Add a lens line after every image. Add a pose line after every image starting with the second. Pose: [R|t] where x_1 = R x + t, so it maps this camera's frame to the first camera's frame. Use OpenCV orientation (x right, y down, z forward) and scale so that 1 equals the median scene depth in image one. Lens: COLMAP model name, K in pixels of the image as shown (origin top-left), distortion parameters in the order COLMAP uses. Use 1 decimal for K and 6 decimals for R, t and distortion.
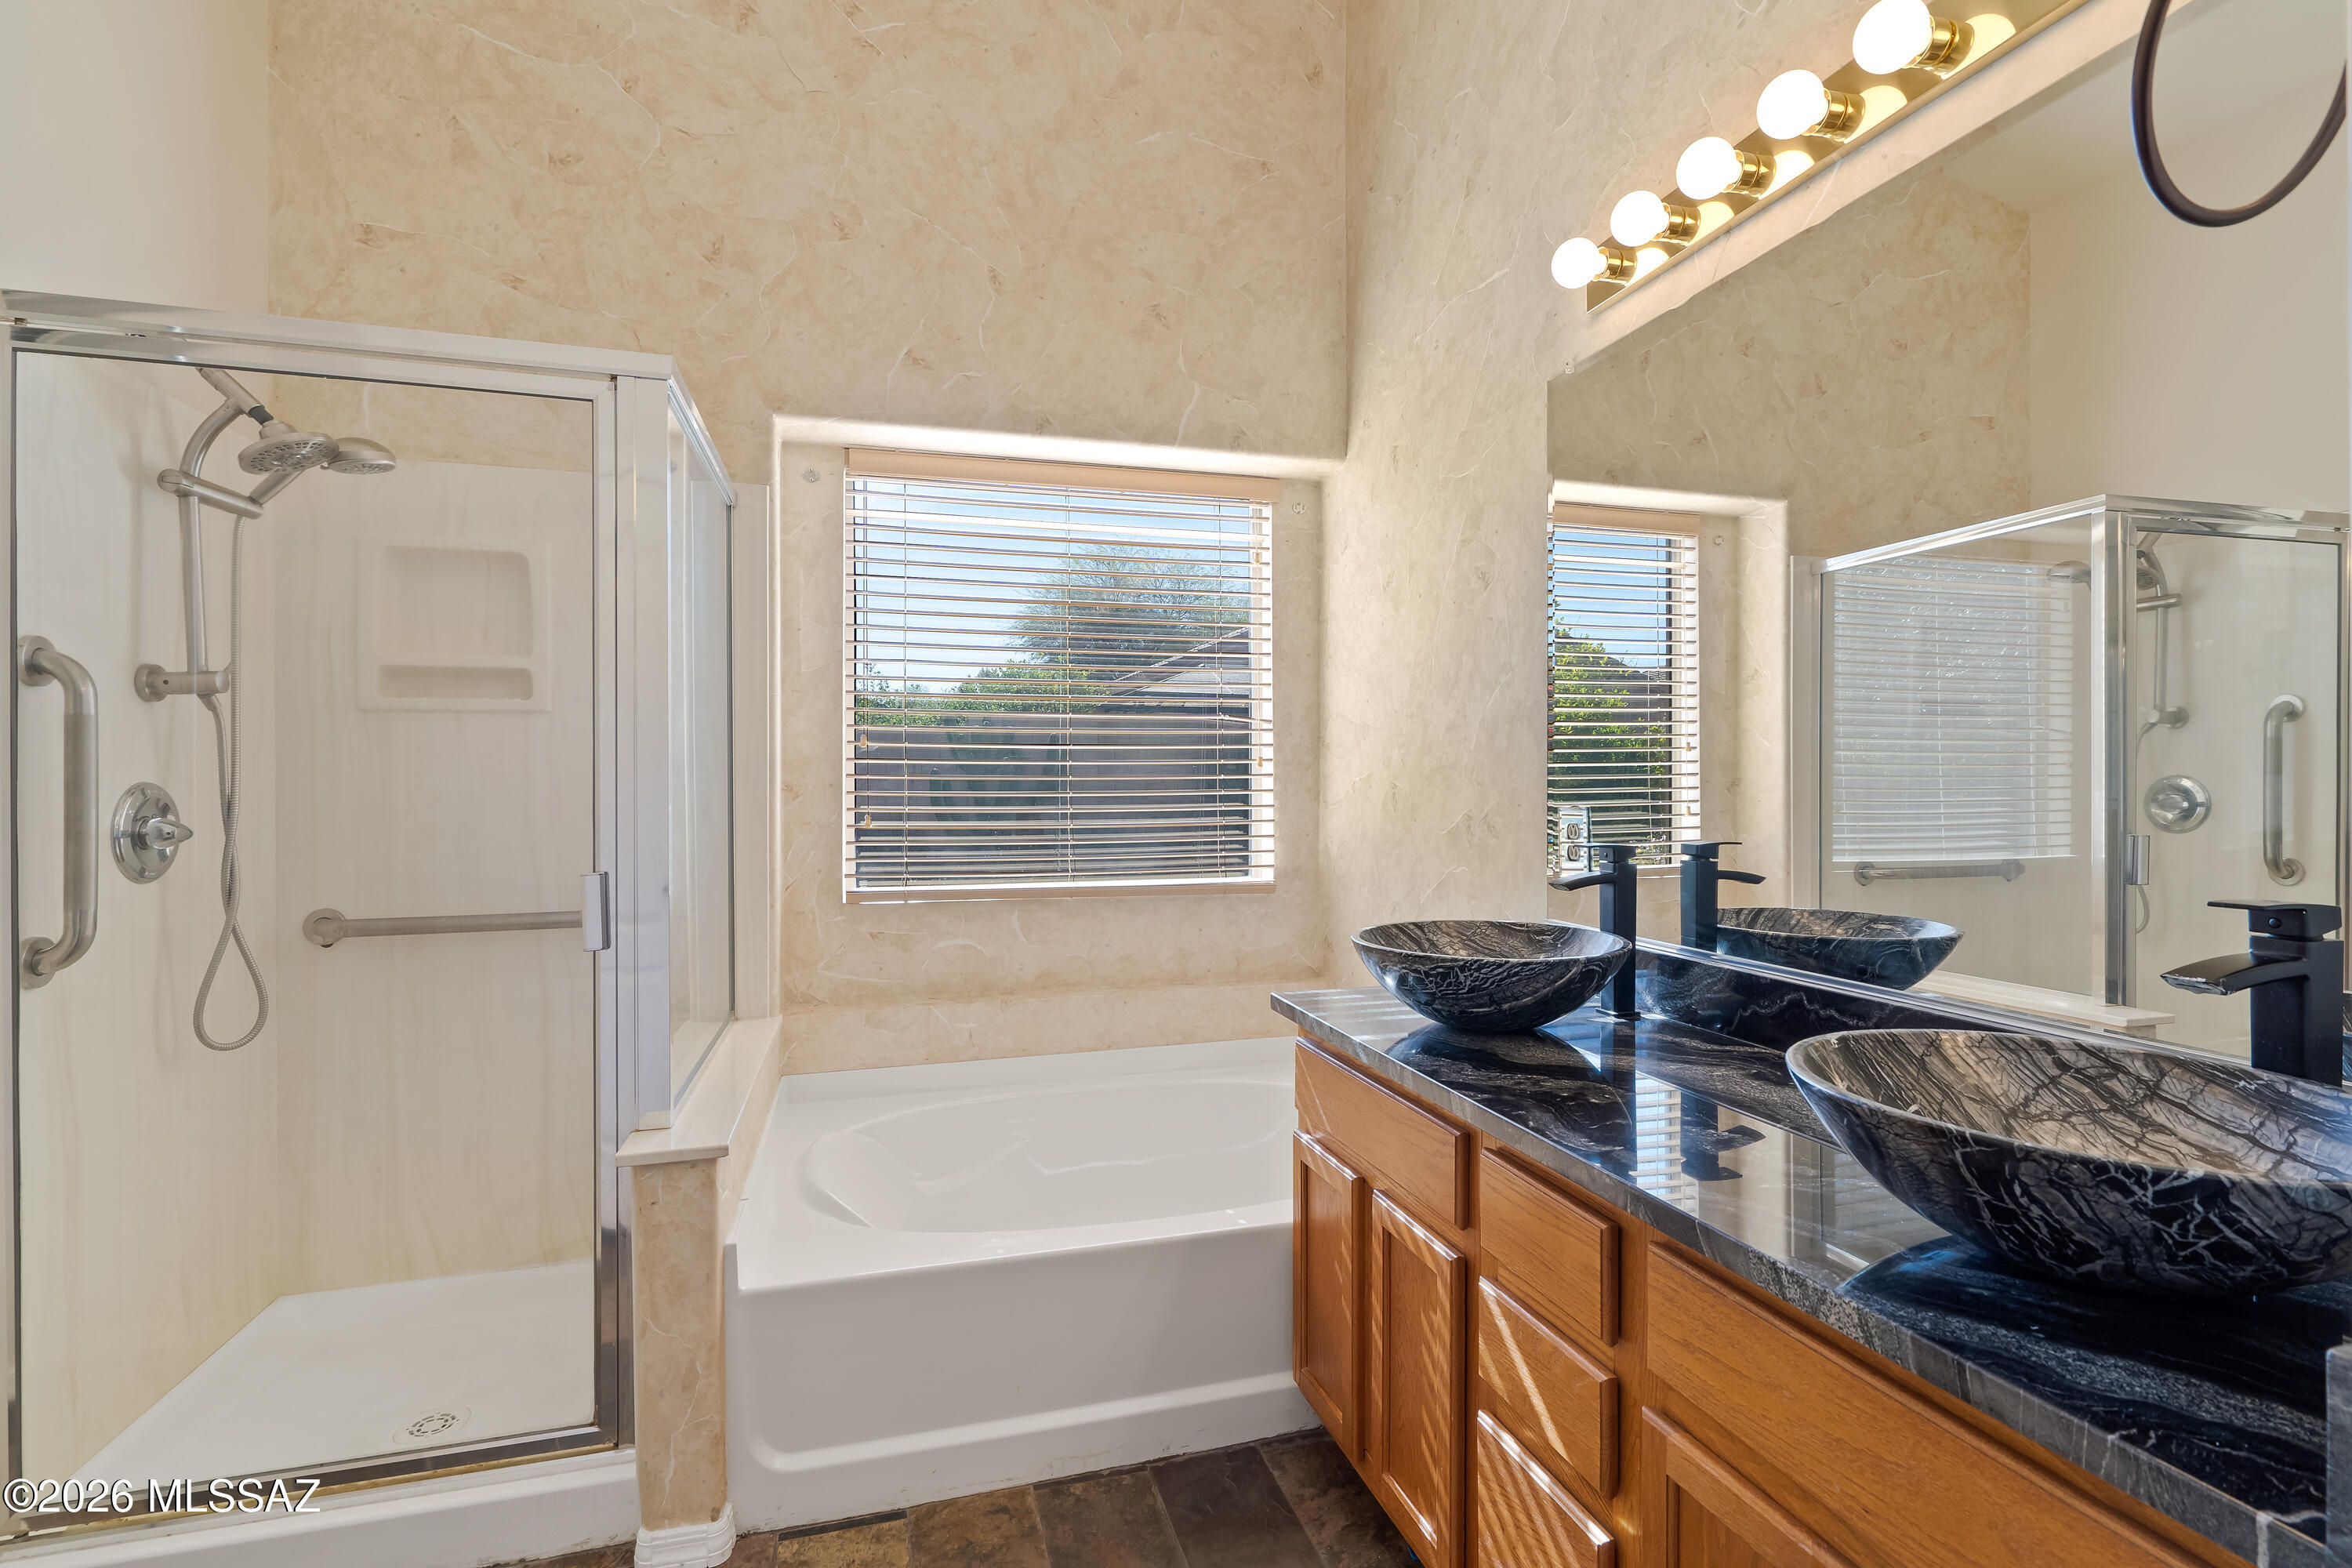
lens RADIAL K [[1084.0, 0, 1180.7], [0, 1084.0, 781.8], [0, 0, 1]] dist [-0.003437, 0.001451]
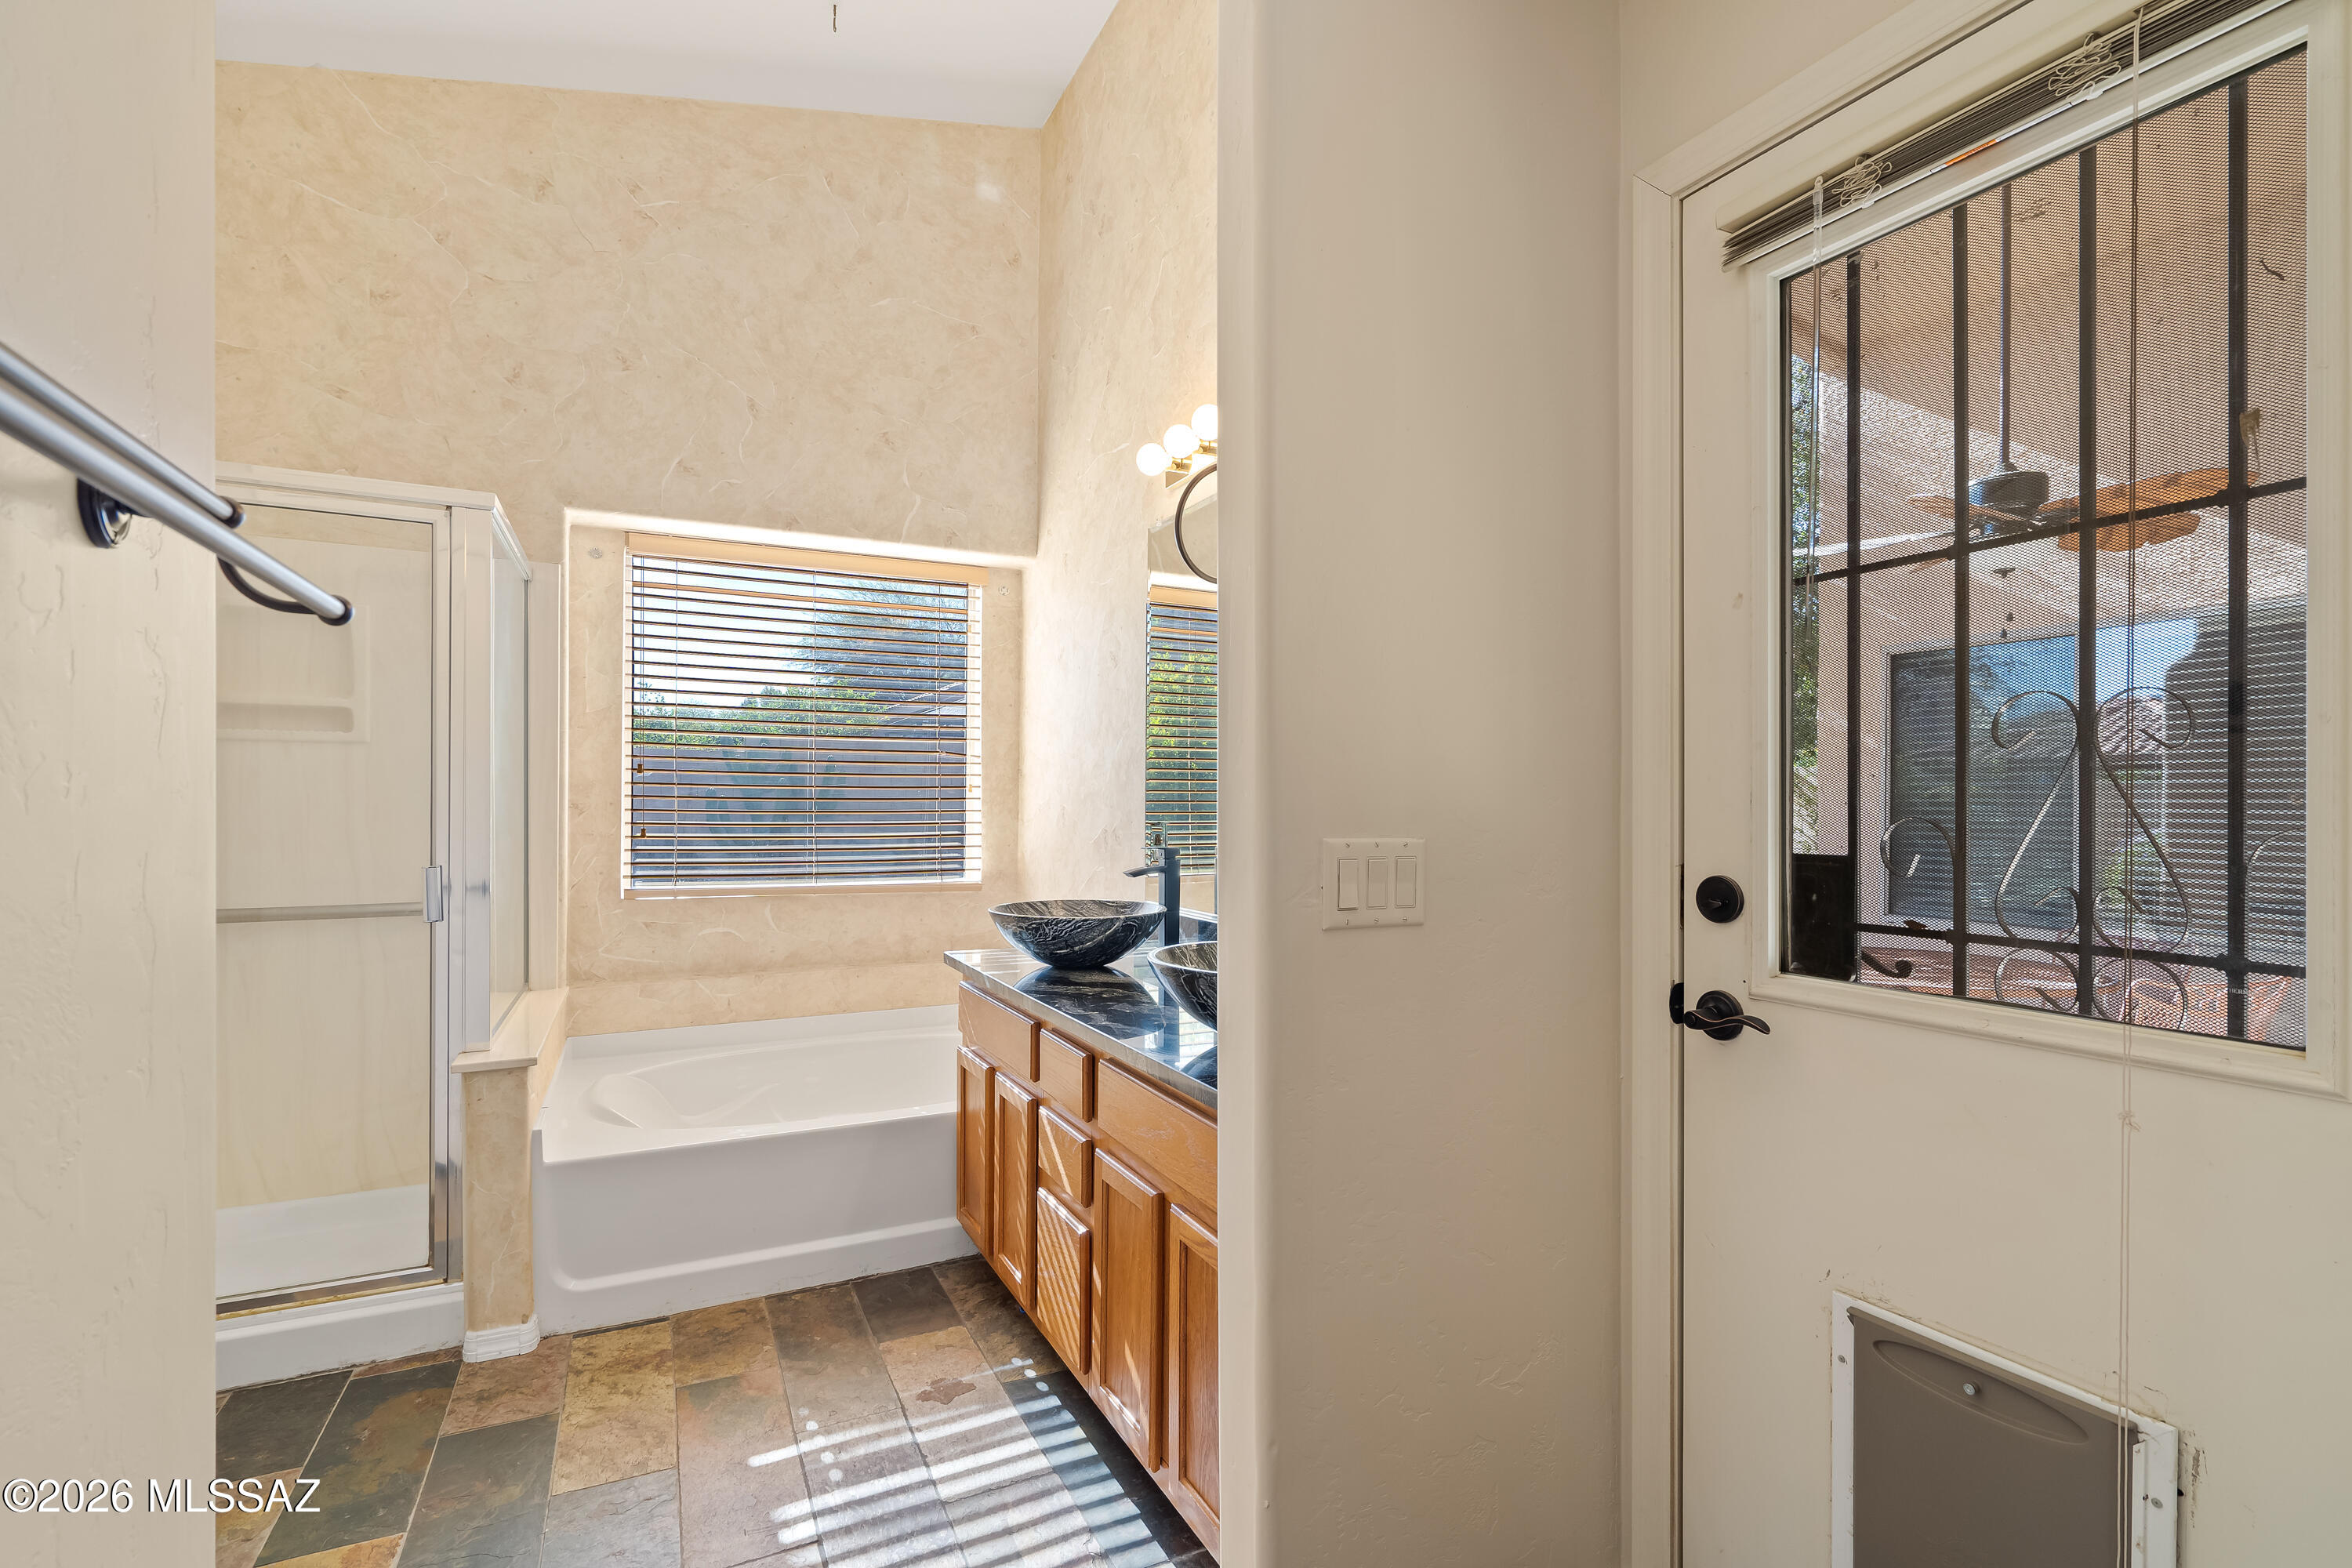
lens RADIAL K [[1084.0, 0, 1174.6], [0, 1084.0, 808.6], [0, 0, 1]] dist [-0.003437, 0.001451]
pose [[0.984460, 0.007629, 0.175443, 0.107370], [-0.008371, 0.999959, 0.003490, -0.001193], [-0.175409, -0.004905, 0.984483, -0.379564]]
